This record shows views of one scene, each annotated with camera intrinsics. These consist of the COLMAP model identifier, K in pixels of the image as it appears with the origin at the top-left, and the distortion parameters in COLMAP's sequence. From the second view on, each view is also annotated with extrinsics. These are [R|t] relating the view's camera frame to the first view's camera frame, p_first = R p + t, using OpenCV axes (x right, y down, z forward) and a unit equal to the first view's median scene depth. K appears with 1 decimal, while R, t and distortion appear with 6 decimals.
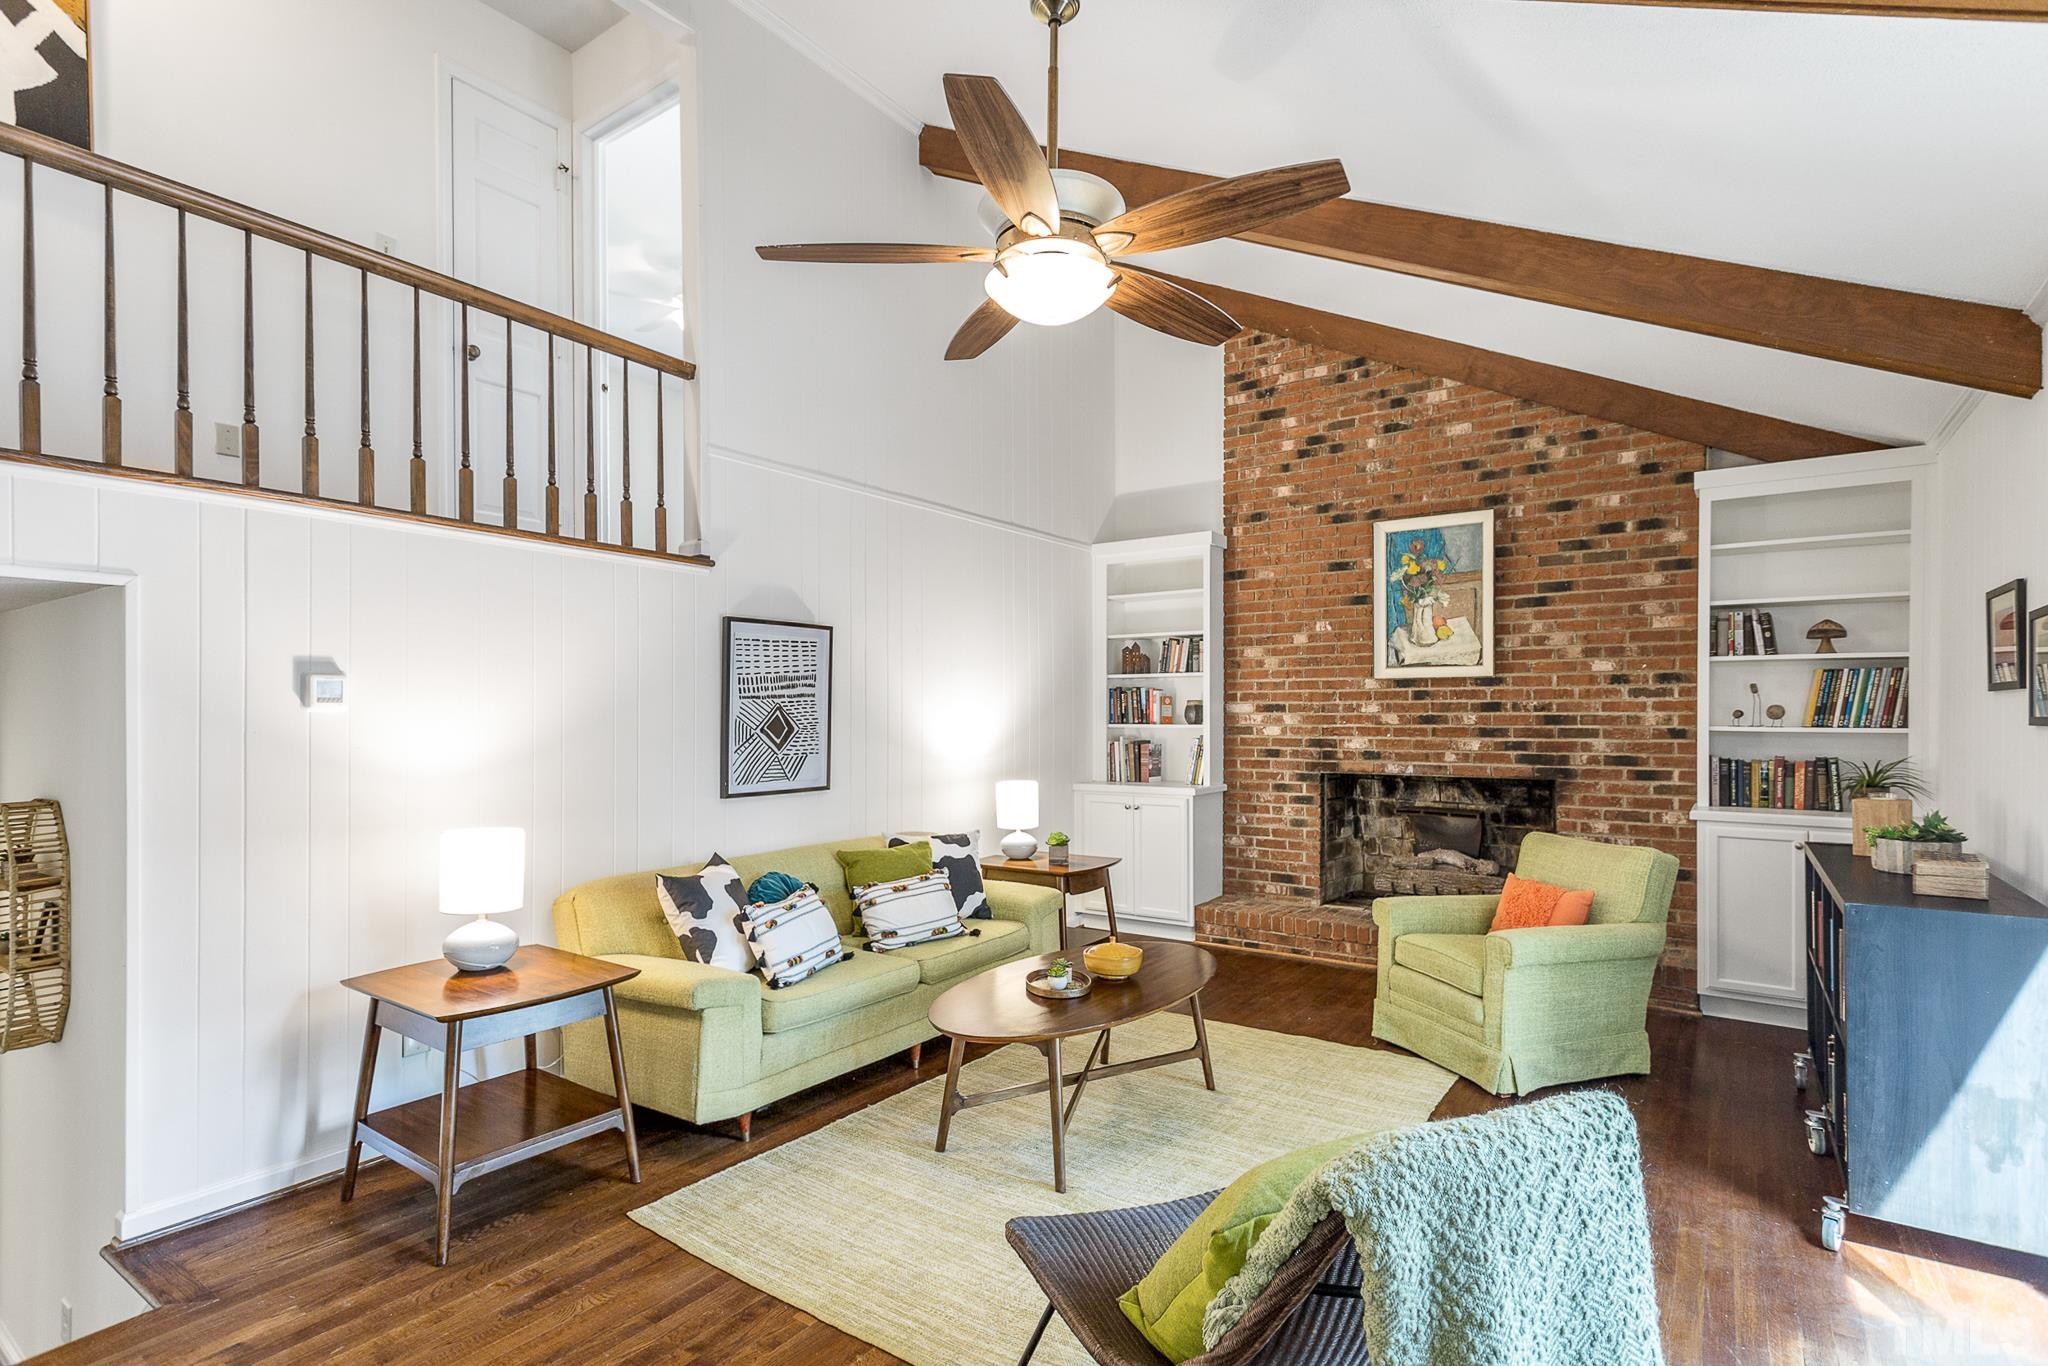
lens RADIAL K [[995.7, 0, 1025.8], [0, 995.7, 707.2], [0, 0, 1]] dist [-0.000242, 0.000568]
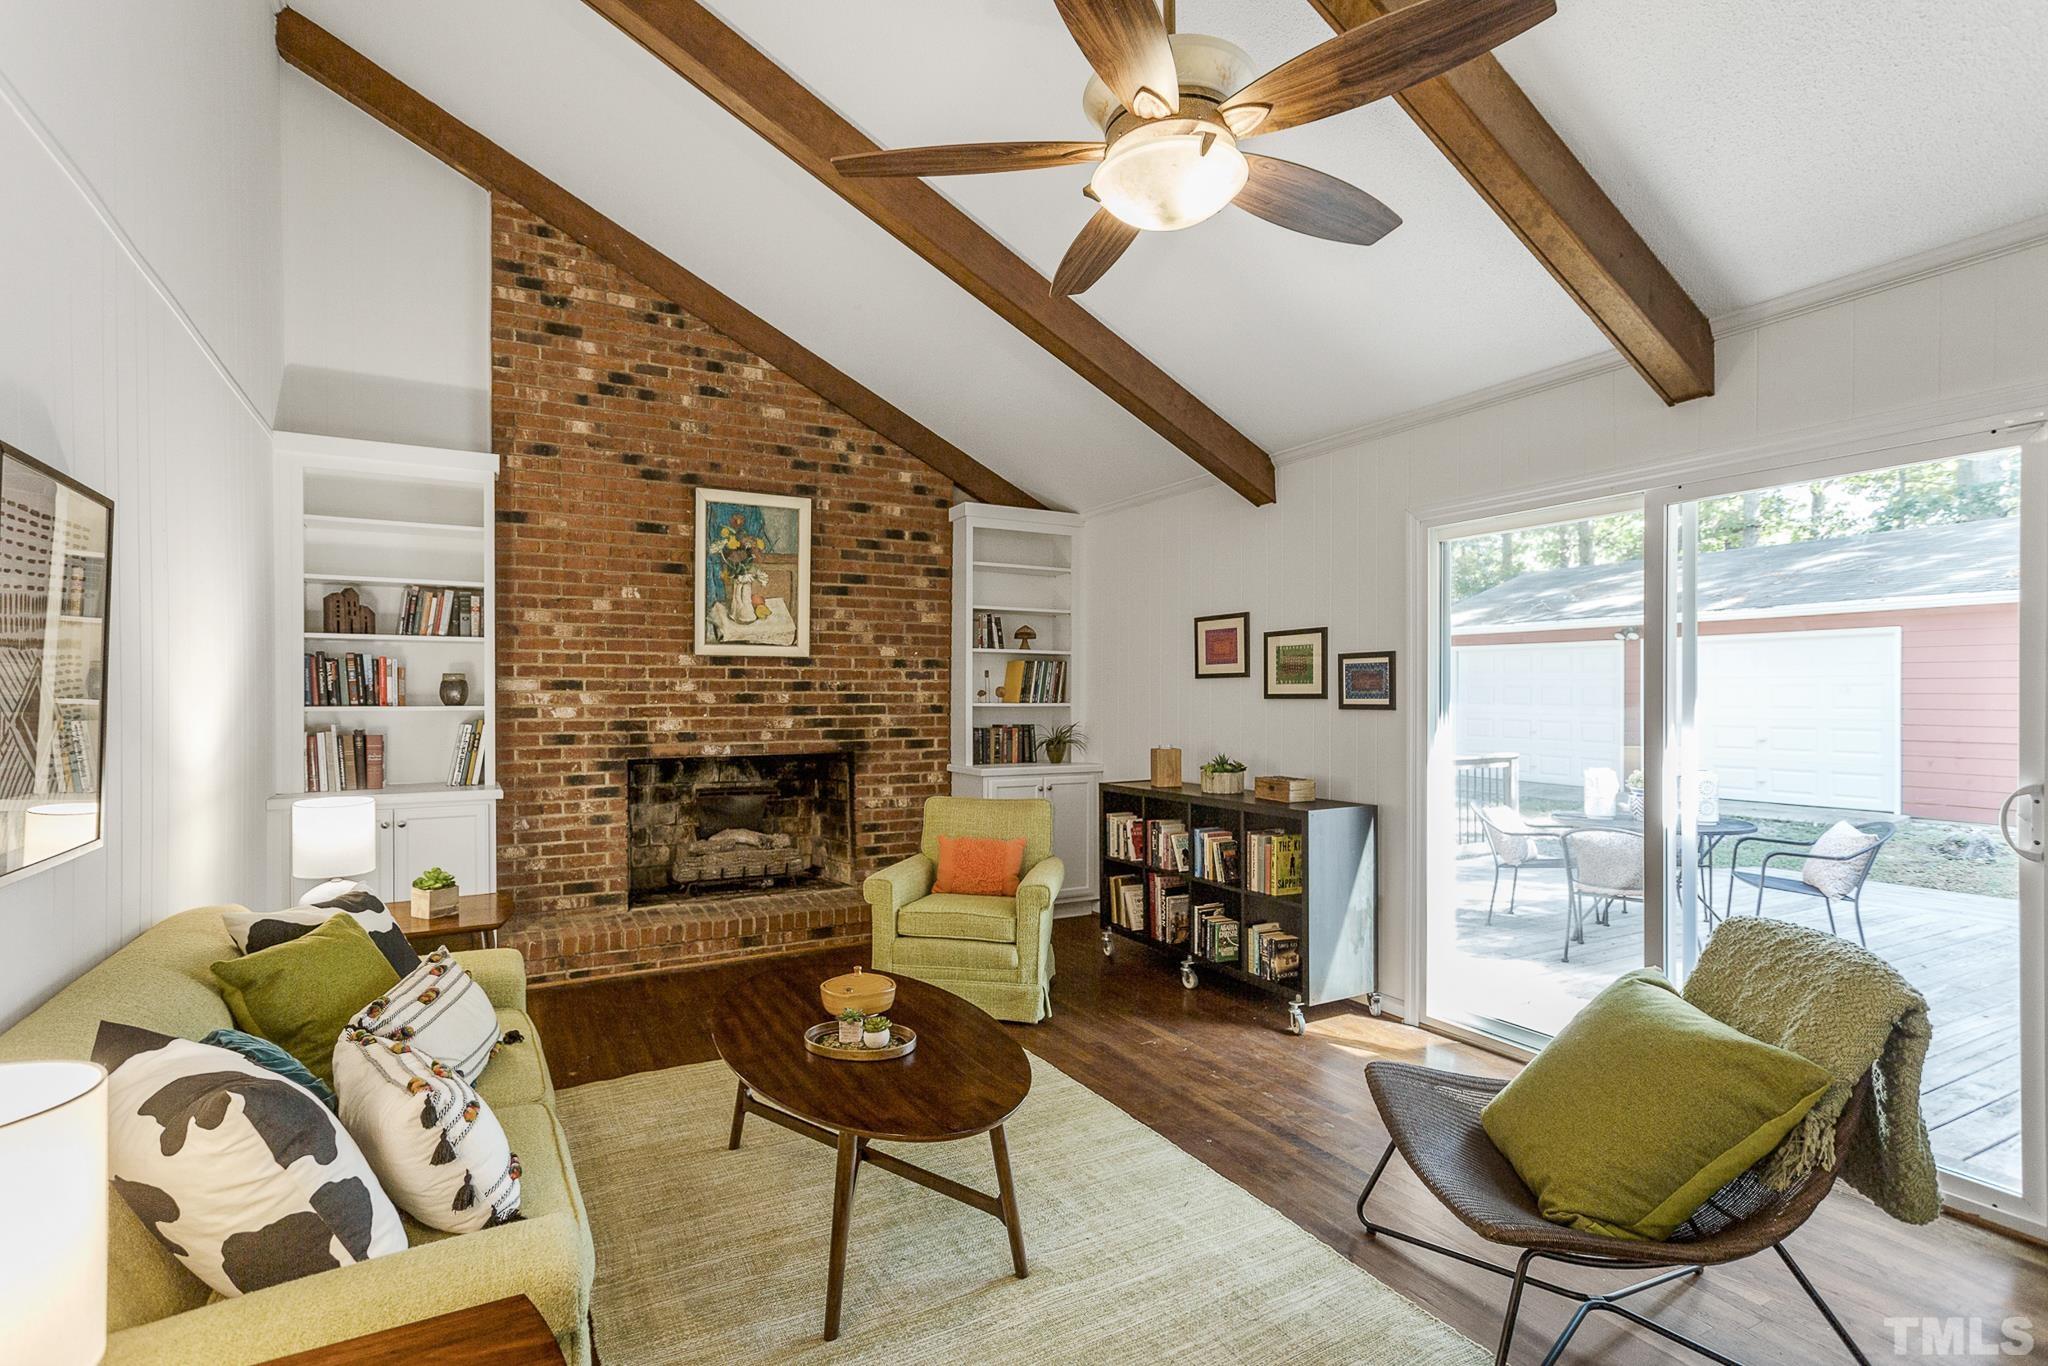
lens RADIAL K [[975.8, 0, 1013.2], [0, 975.8, 694.2], [0, 0, 1]] dist [0.000641, 0.000444]
pose [[0.437237, 0.003018, 0.899341, -0.343925], [-0.006083, 0.999981, -0.000398, 0.006872], [-0.899326, -0.005296, 0.437247, 0.333603]]
